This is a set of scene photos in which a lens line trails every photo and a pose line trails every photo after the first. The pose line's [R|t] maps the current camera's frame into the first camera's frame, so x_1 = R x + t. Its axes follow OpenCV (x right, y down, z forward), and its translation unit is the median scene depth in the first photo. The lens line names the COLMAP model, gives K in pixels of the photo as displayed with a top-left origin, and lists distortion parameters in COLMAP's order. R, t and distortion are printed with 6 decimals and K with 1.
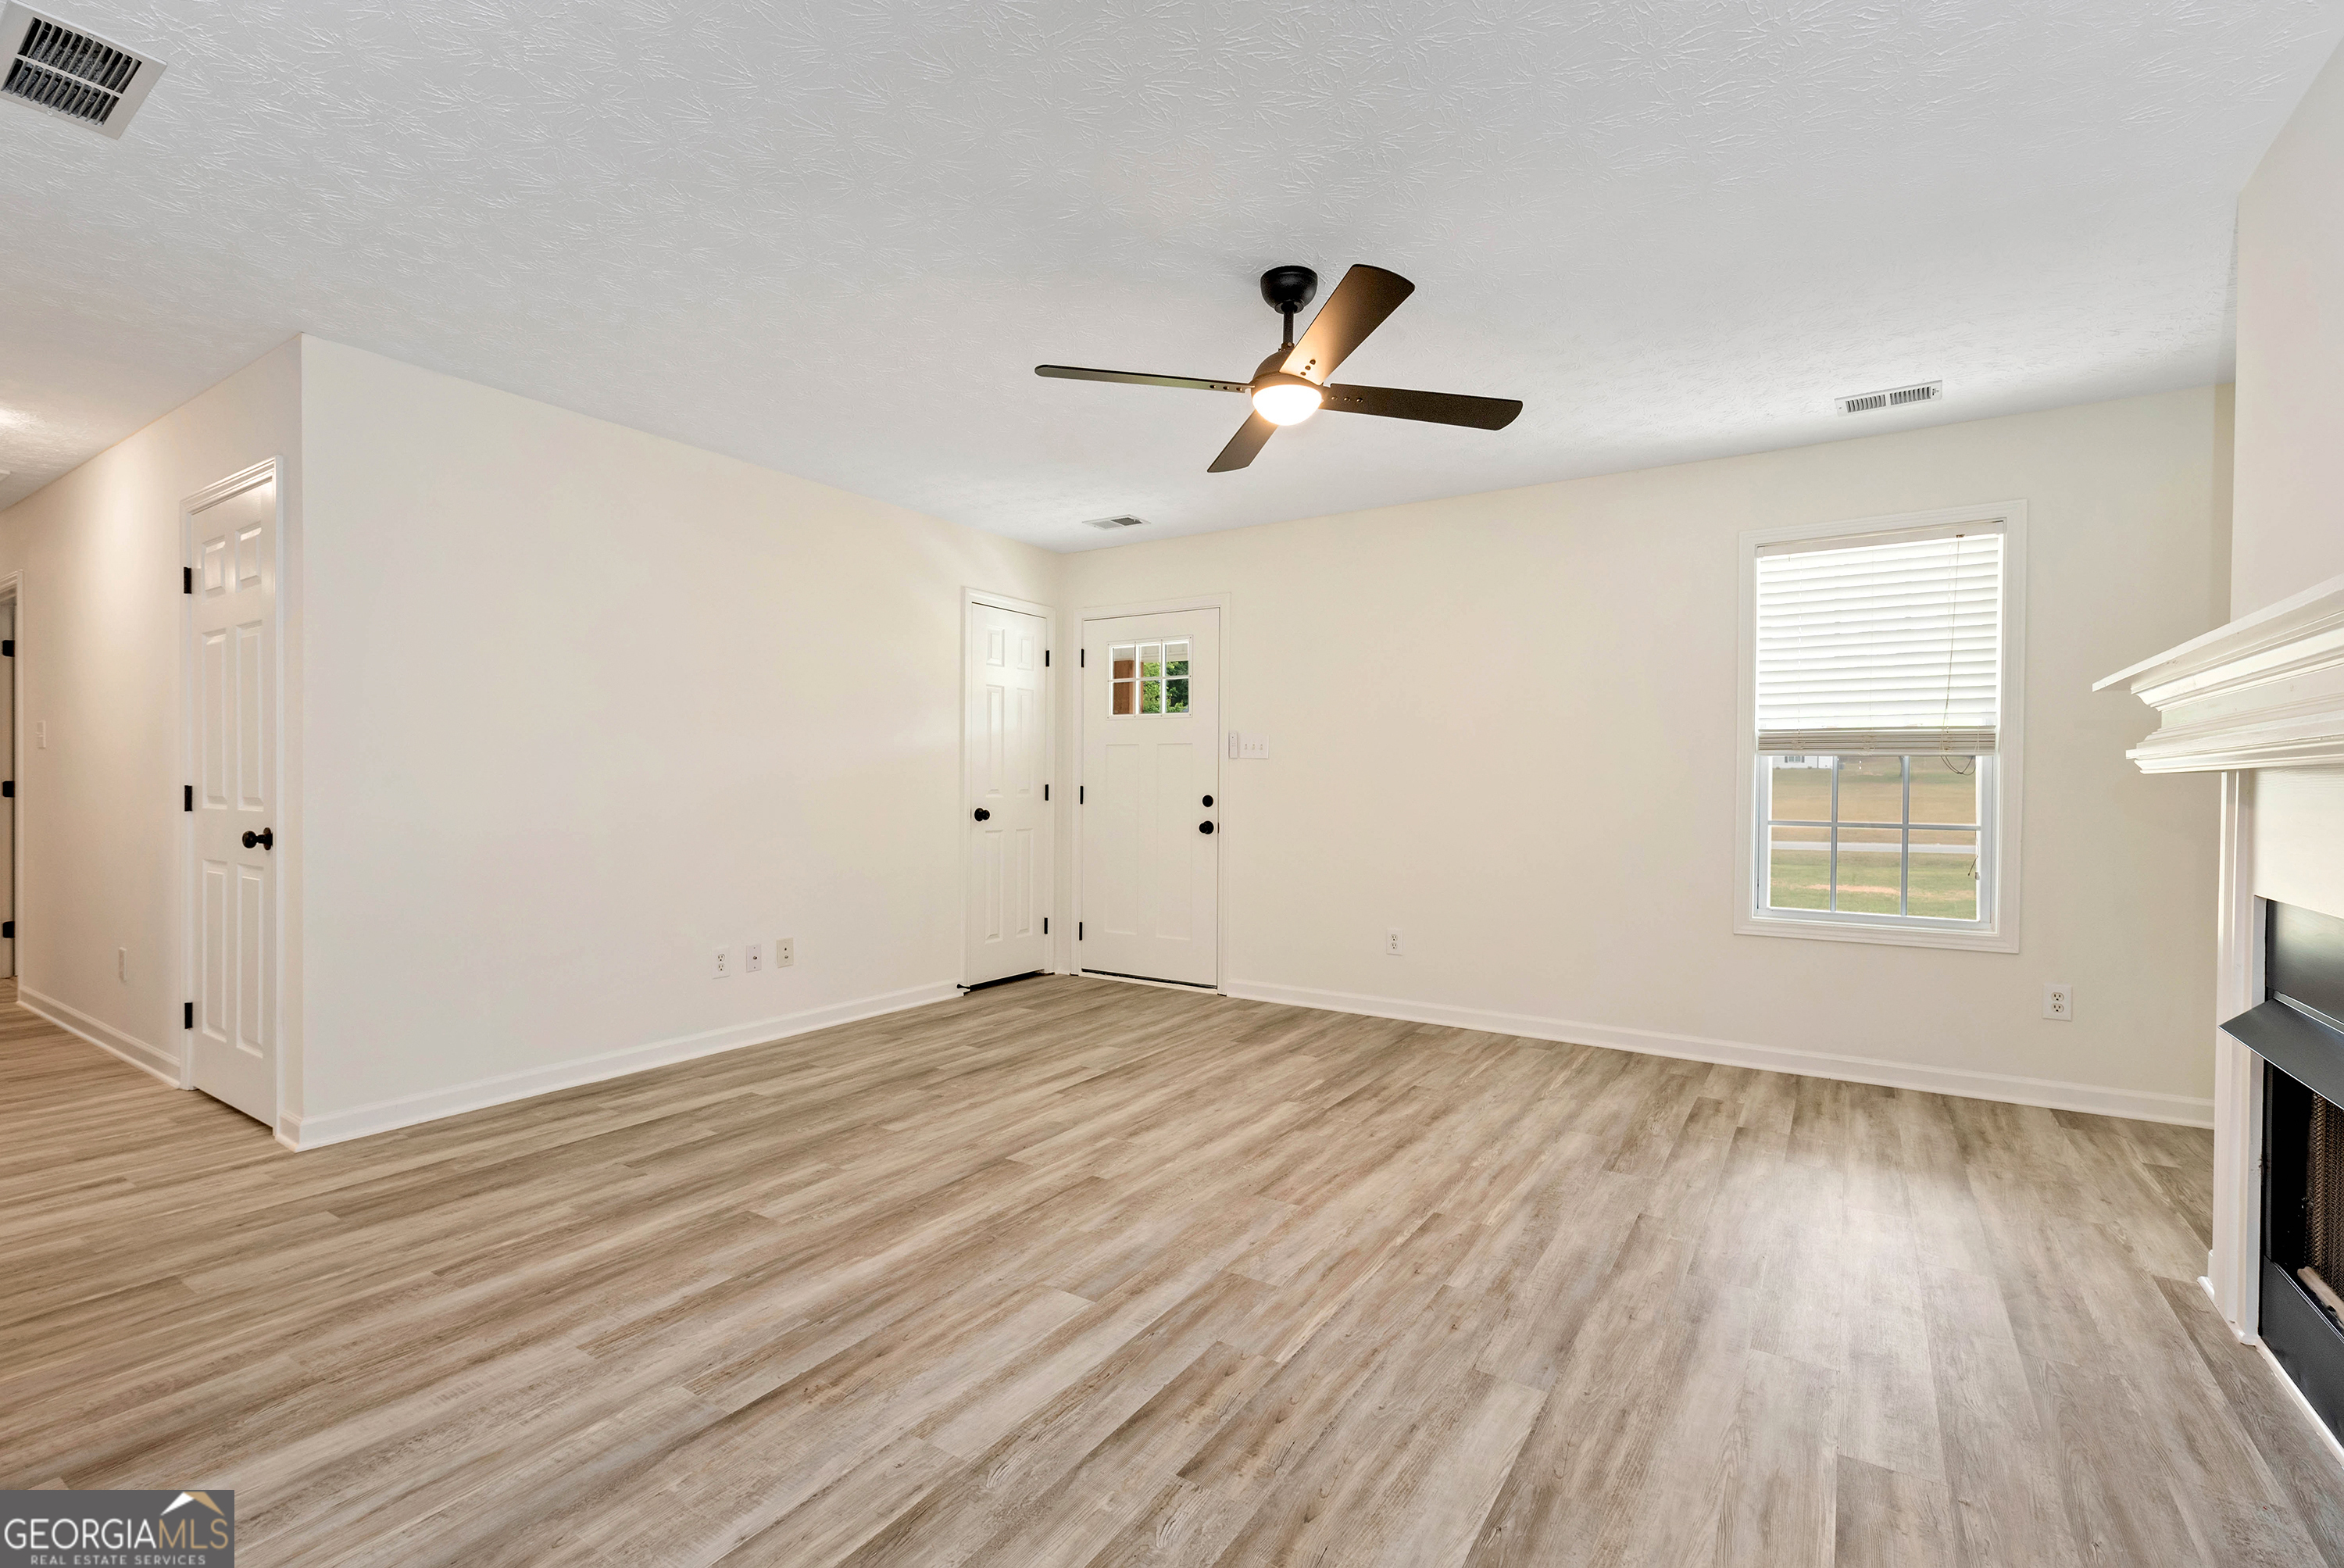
lens RADIAL K [[1048.6, 0, 1189.8], [0, 1048.6, 788.0], [0, 0, 1]] dist [0.003794, -0.001541]
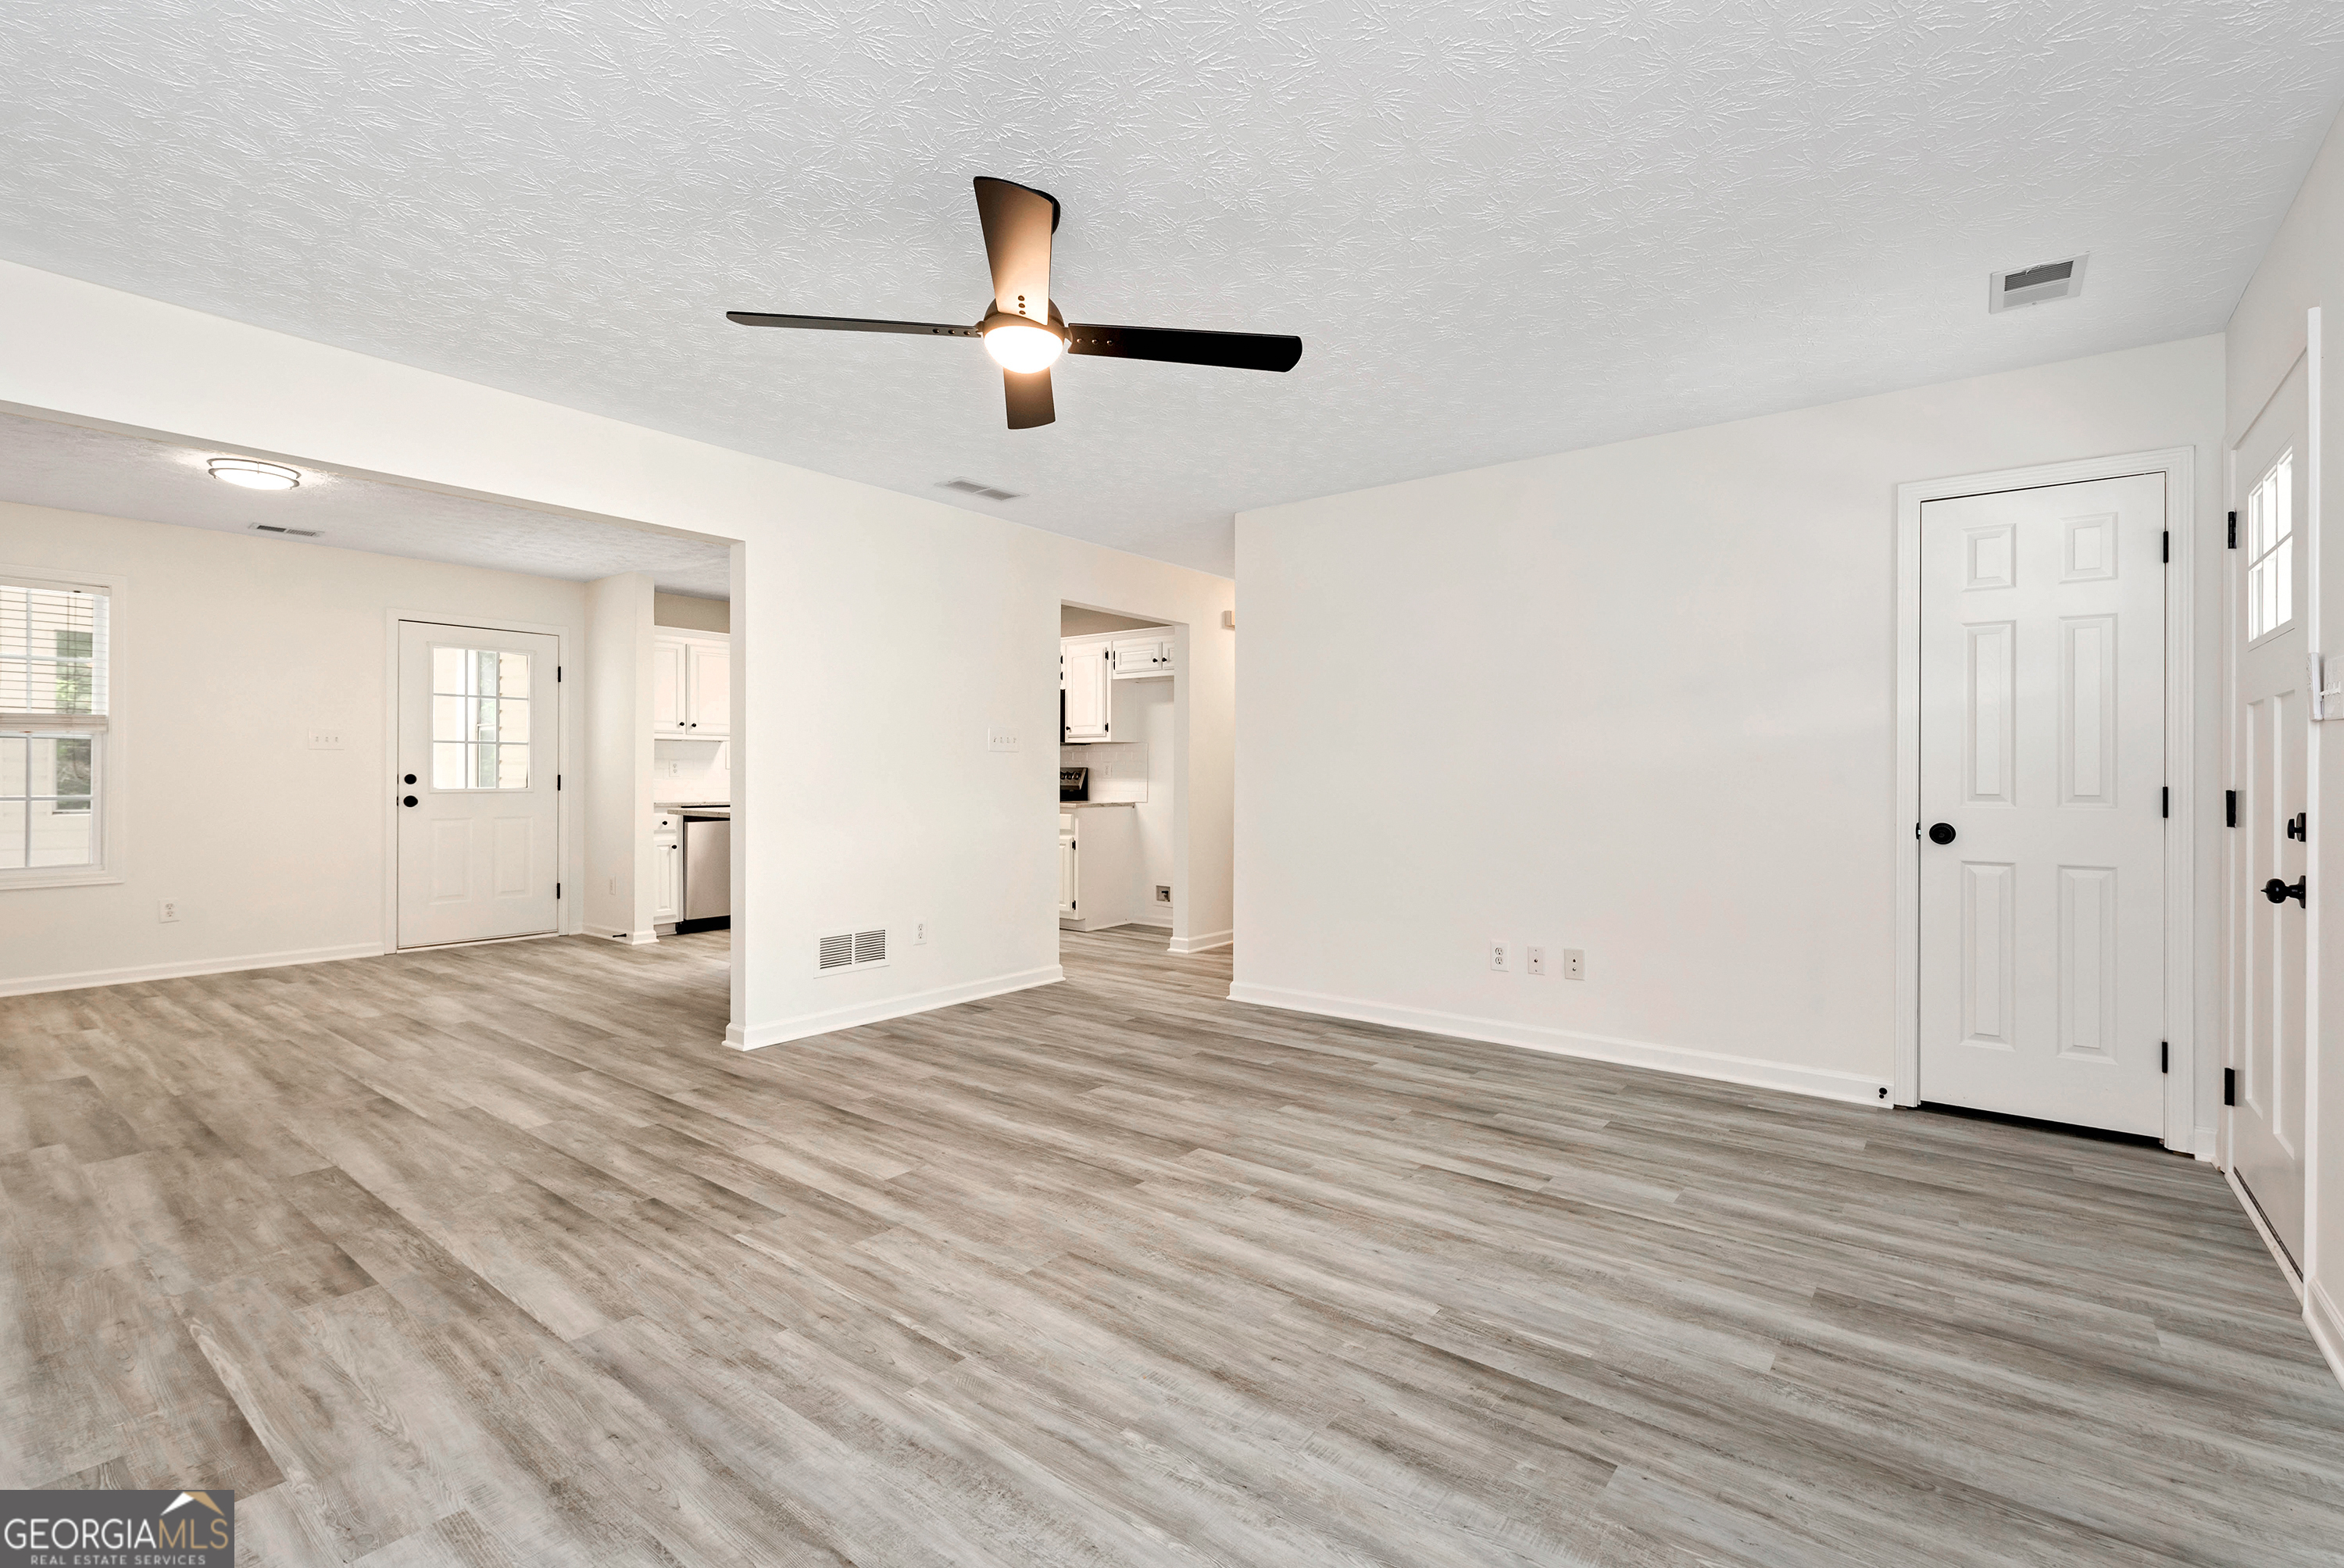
lens RADIAL K [[1048.6, 0, 1170.9], [0, 1048.6, 788.8], [0, 0, 1]] dist [0.003794, -0.001541]
pose [[-0.098138, 0.004877, -0.995161, 0.885775], [-0.010405, 0.999928, 0.005926, -0.002559], [0.995118, 0.010936, -0.098080, 1.126032]]
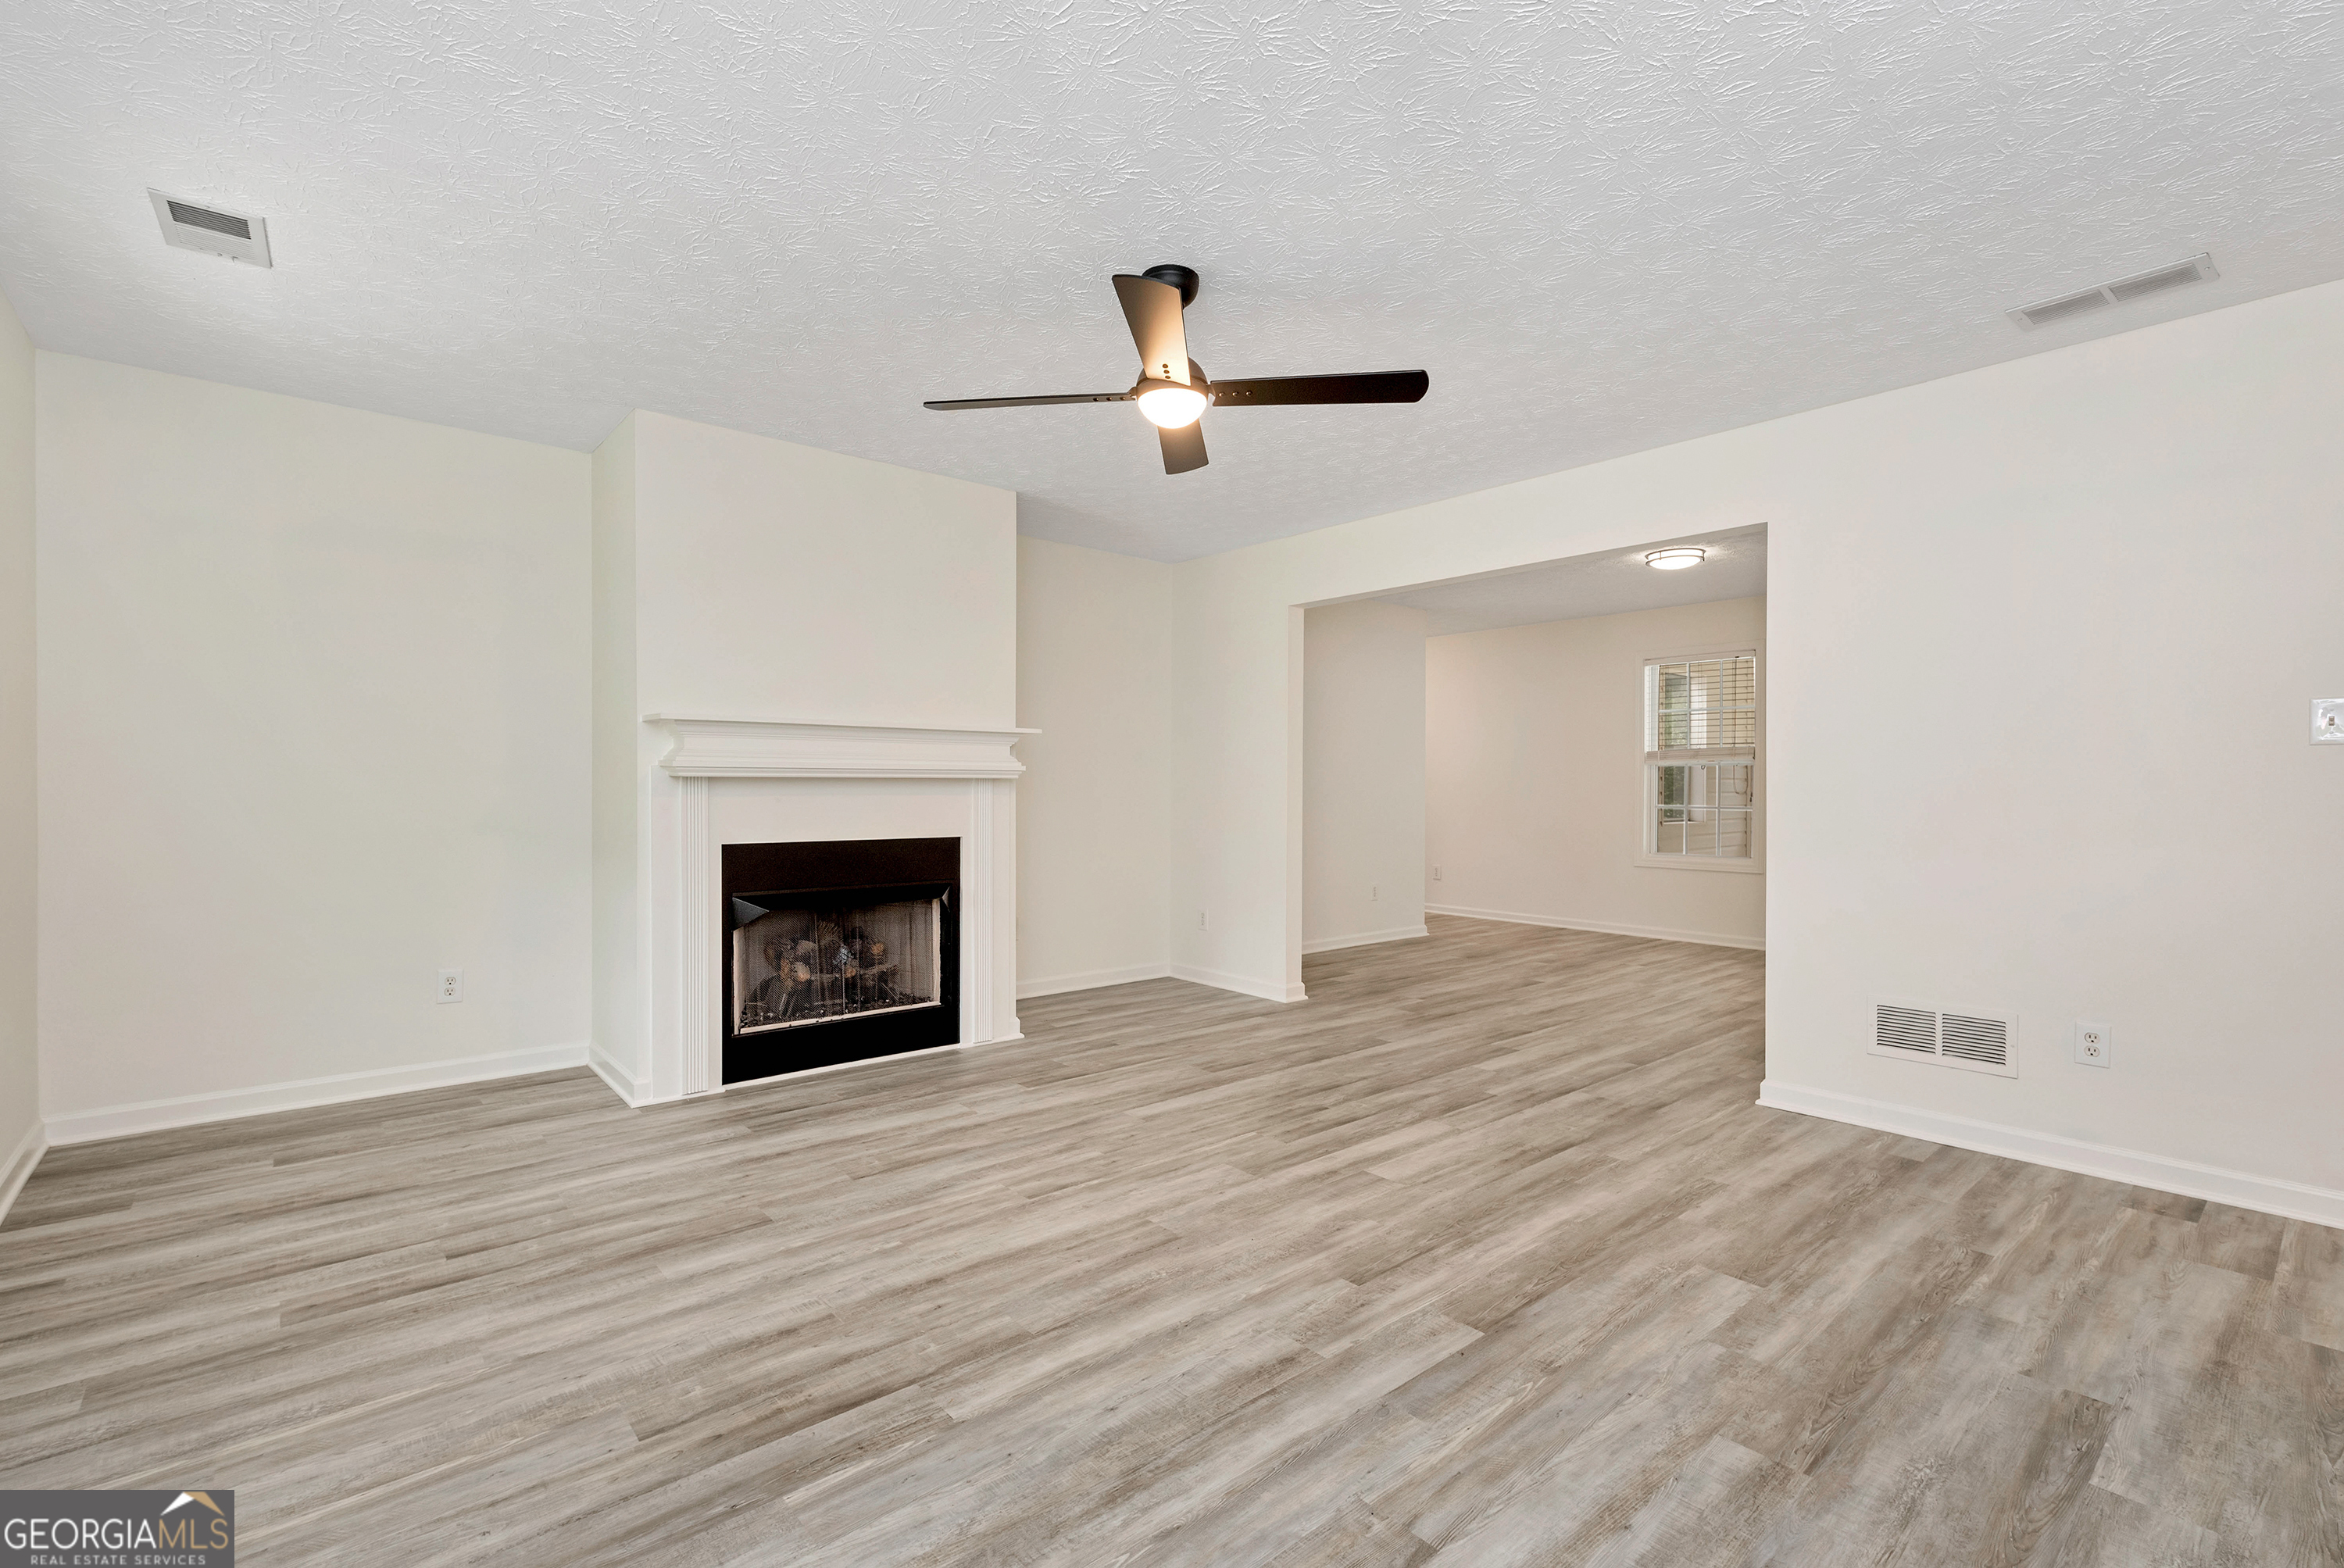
lens RADIAL K [[1048.6, 0, 1178.4], [0, 1048.6, 776.1], [0, 0, 1]] dist [0.003794, -0.001541]
pose [[-0.958336, -0.007664, 0.285540, -0.186854], [-0.008921, 0.999955, -0.003099, -0.011392], [-0.285503, -0.005517, -0.958362, 1.815398]]
